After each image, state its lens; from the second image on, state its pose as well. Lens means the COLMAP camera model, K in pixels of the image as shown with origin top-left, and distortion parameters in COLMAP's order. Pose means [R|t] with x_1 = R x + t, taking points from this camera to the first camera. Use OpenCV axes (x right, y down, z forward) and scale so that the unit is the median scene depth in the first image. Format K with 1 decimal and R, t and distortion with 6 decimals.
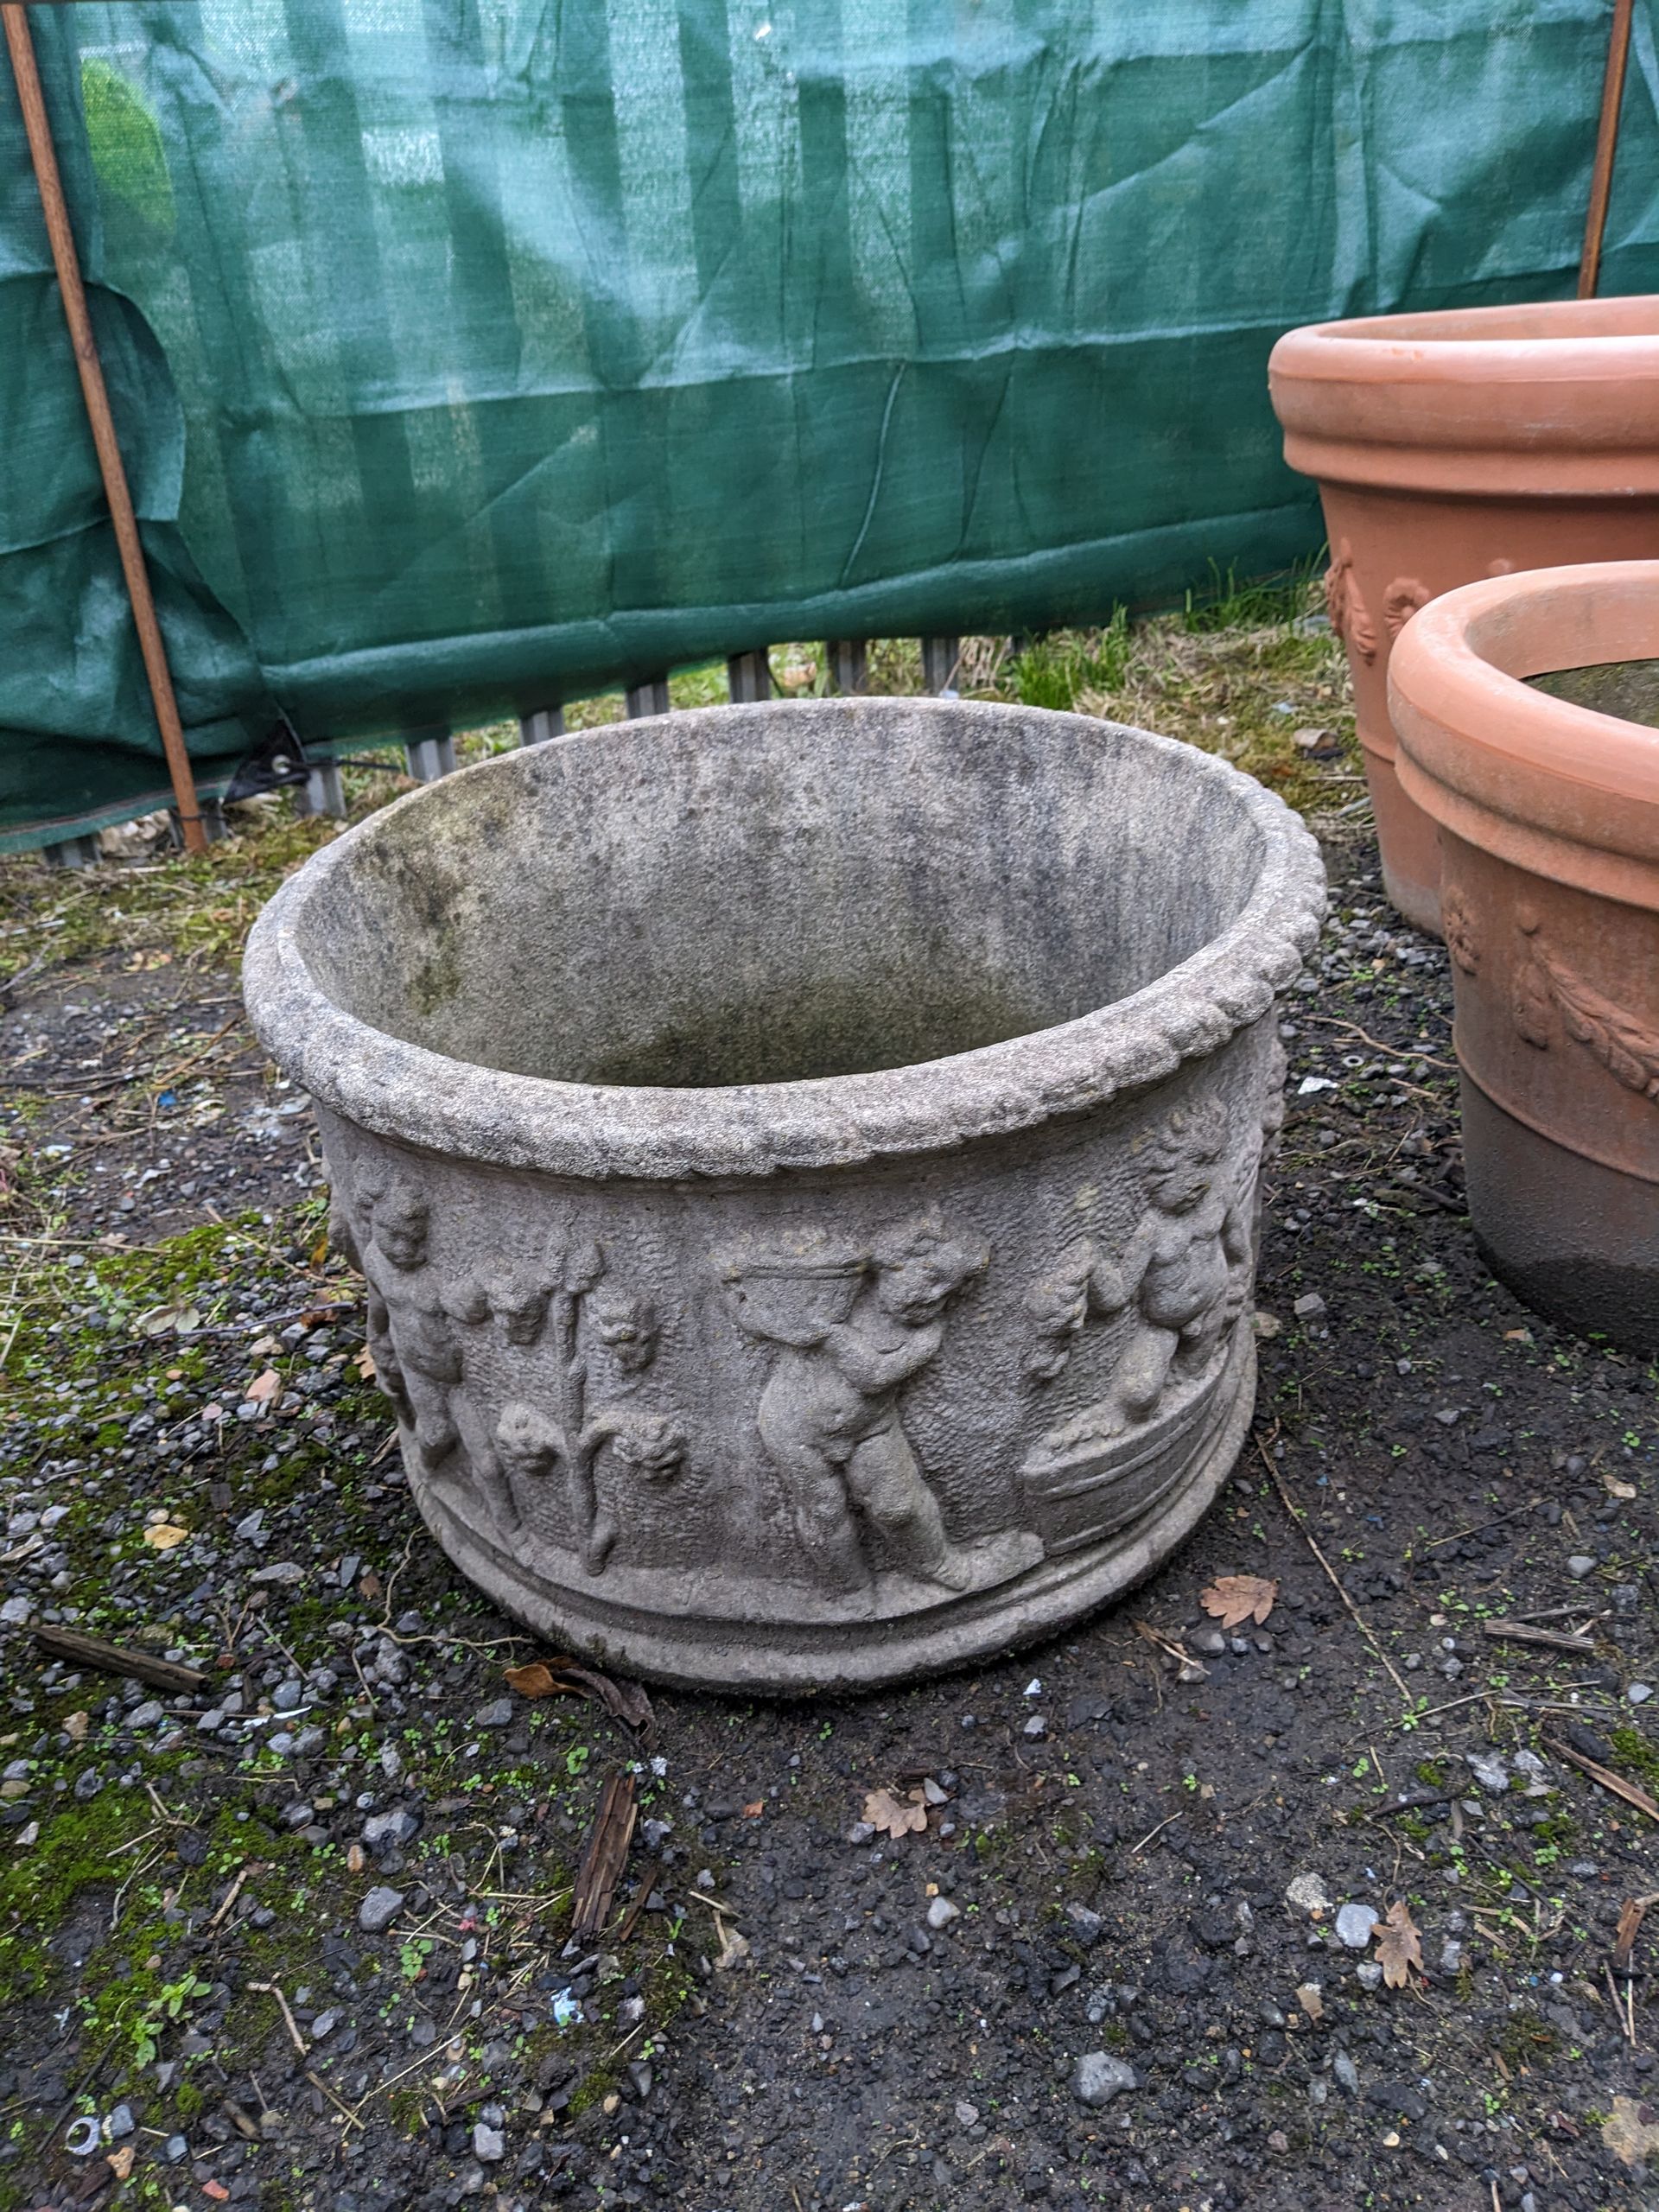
lens RADIAL K [[1756.7, 0, 828.0], [0, 1756.7, 1110.1], [0, 0, 1]] dist [0.041333, -0.075264]
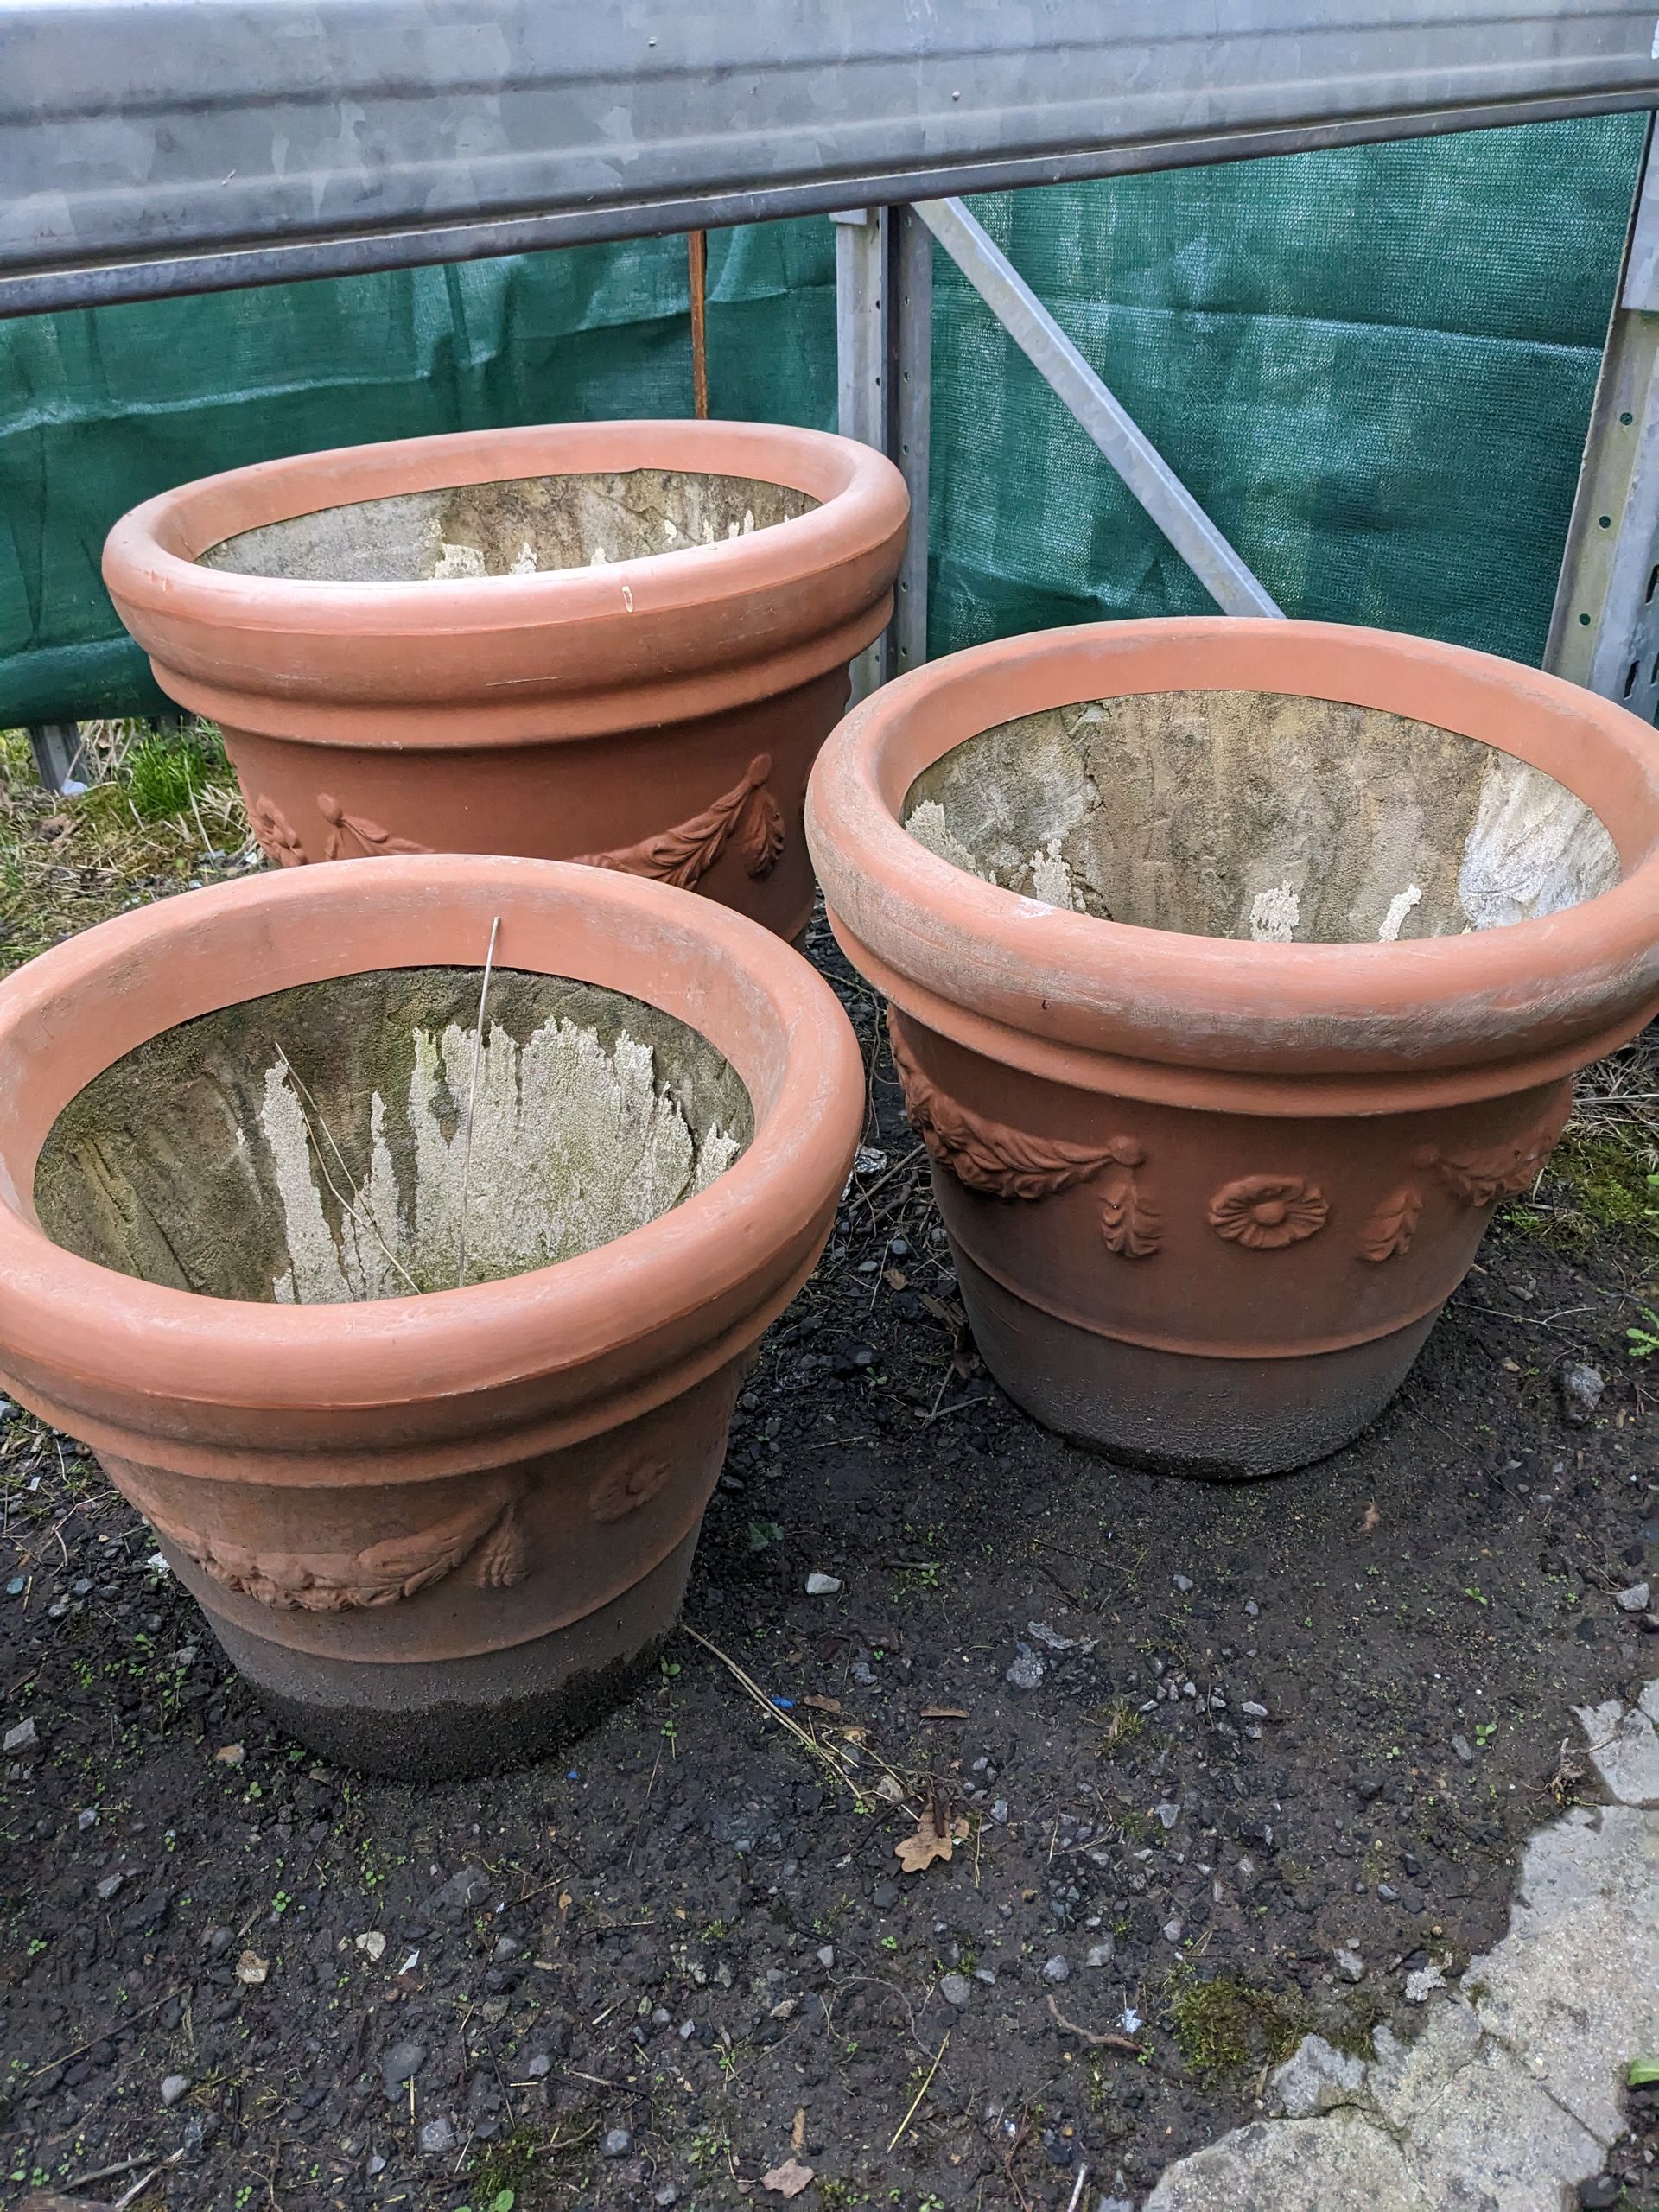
lens RADIAL K [[1756.7, 0, 828.0], [0, 1756.7, 1110.1], [0, 0, 1]] dist [0.041333, -0.075264]
pose [[0.972653, -0.097211, 0.210940, 0.269844], [0.082148, 0.993480, 0.079055, -0.127097], [-0.217249, -0.059565, 0.974297, 0.030833]]
